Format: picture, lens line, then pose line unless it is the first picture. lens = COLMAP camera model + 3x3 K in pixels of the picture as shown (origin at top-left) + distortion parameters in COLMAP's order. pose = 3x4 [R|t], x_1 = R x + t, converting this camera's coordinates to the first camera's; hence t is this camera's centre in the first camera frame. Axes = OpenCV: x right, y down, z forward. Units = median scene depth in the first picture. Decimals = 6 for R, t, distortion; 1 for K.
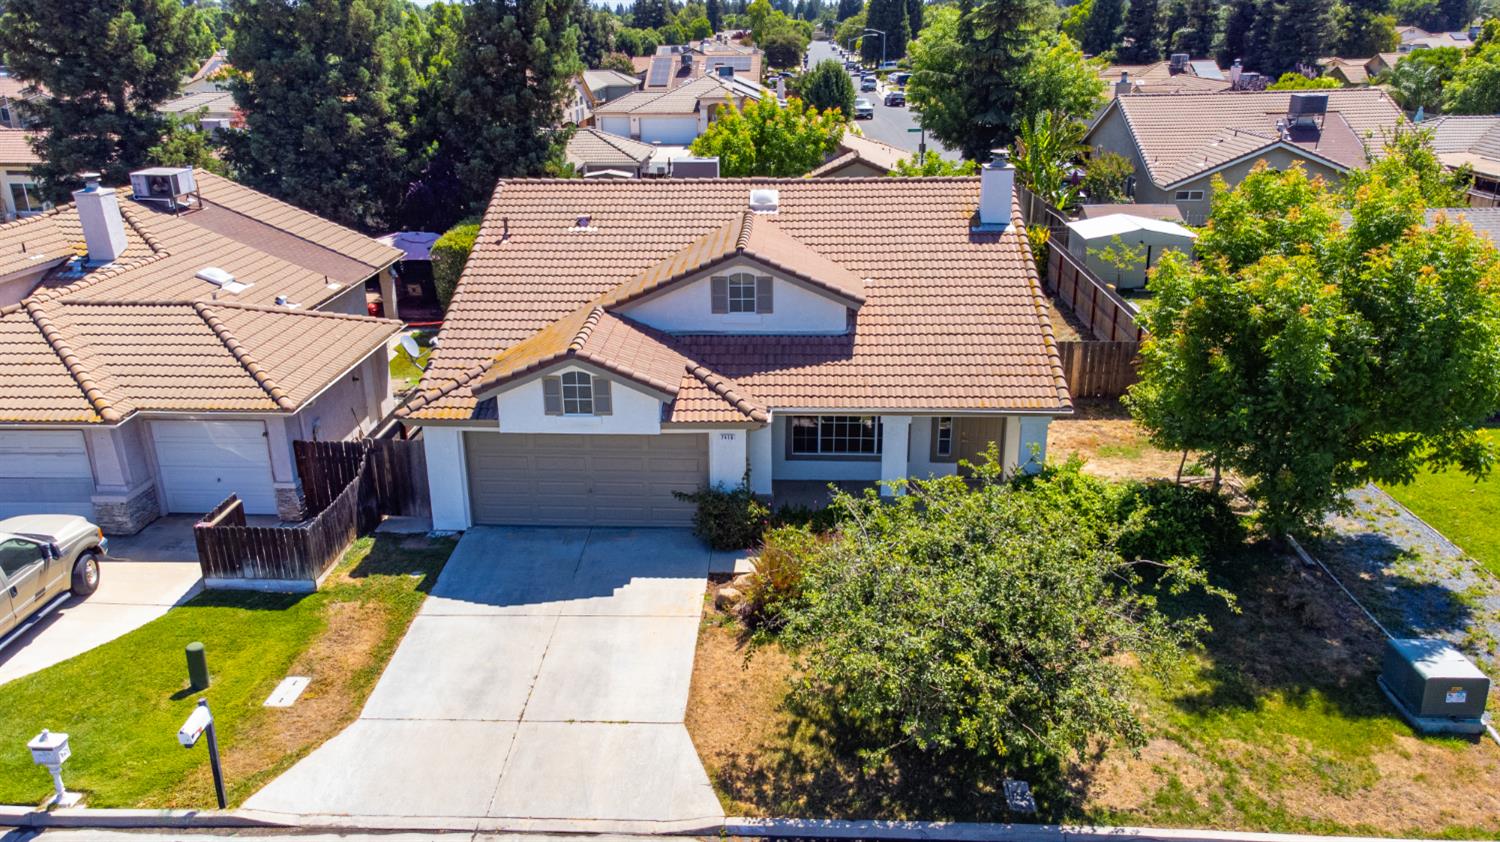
lens RADIAL K [[1115.6, 0, 742.1], [0, 1115.6, 421.6], [0, 0, 1]] dist [0.045272, 0.015547]
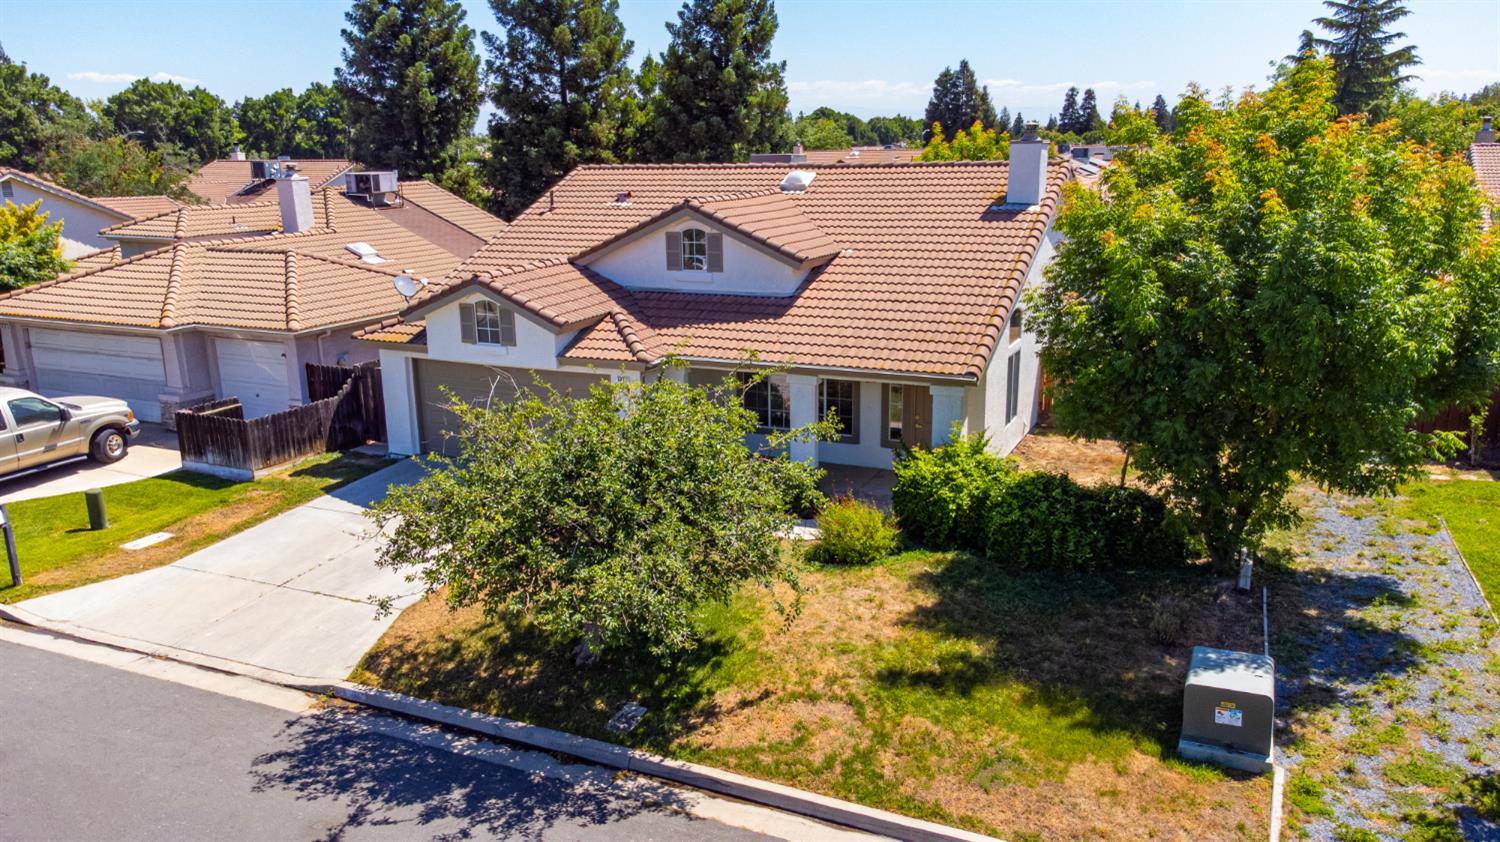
lens RADIAL K [[1115.6, 0, 744.8], [0, 1115.6, 426.4], [0, 0, 1]] dist [0.045272, 0.015547]
pose [[0.924717, 0.089393, -0.370009, 0.449475], [-0.124029, 0.989746, -0.070852, 0.110000], [0.359881, 0.111410, 0.926322, 0.134848]]
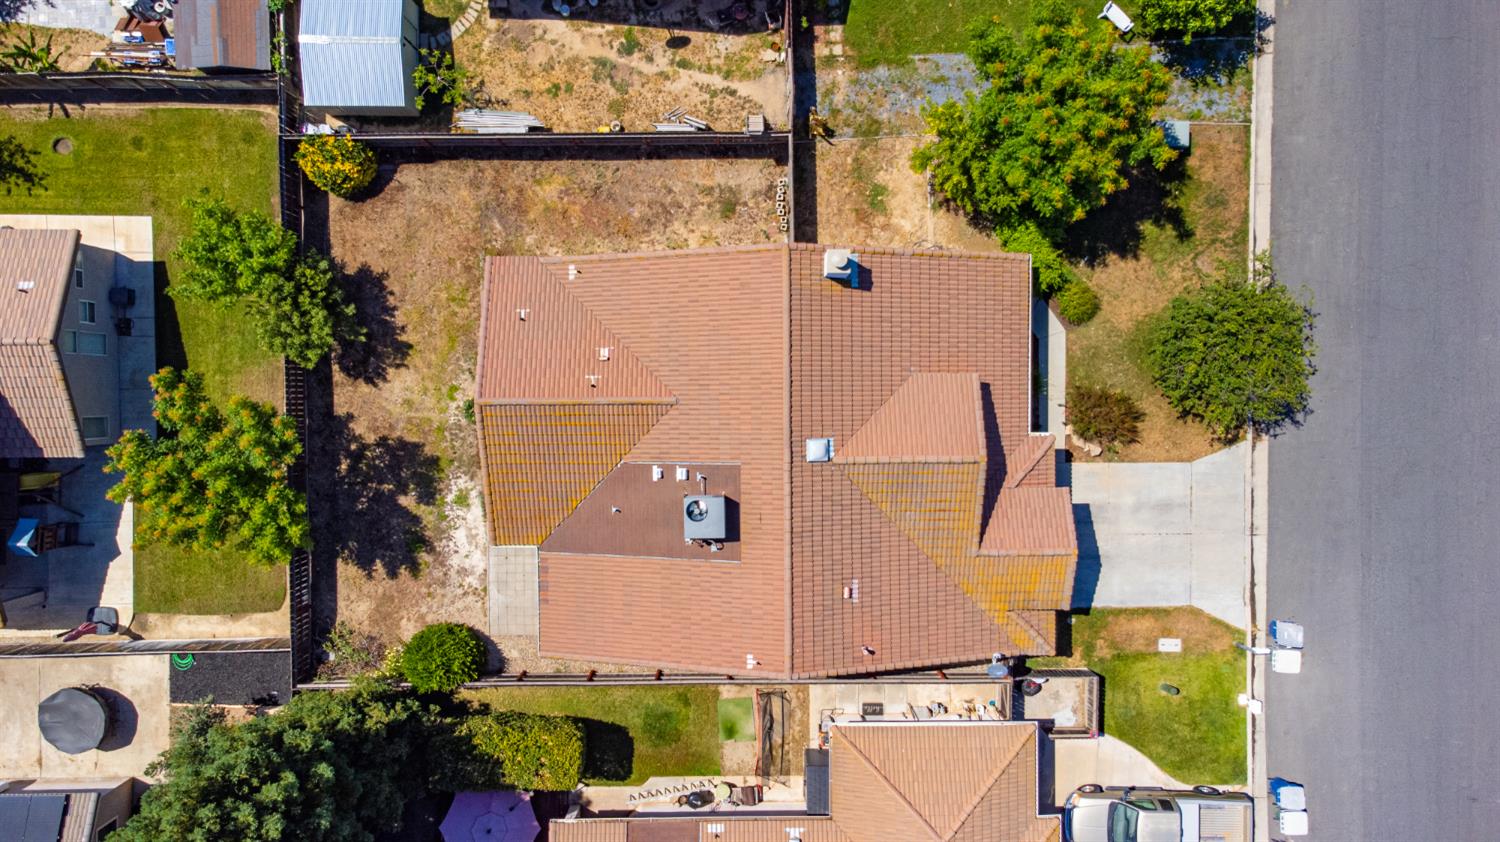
lens RADIAL K [[1115.6, 0, 749.2], [0, 1115.6, 420.5], [0, 0, 1]] dist [0.045272, 0.015547]
pose [[-0.059215, -0.998231, -0.005334, 0.078978], [0.334061, -0.024851, 0.942224, -1.730280], [-0.940690, 0.054012, 0.334941, 0.836937]]
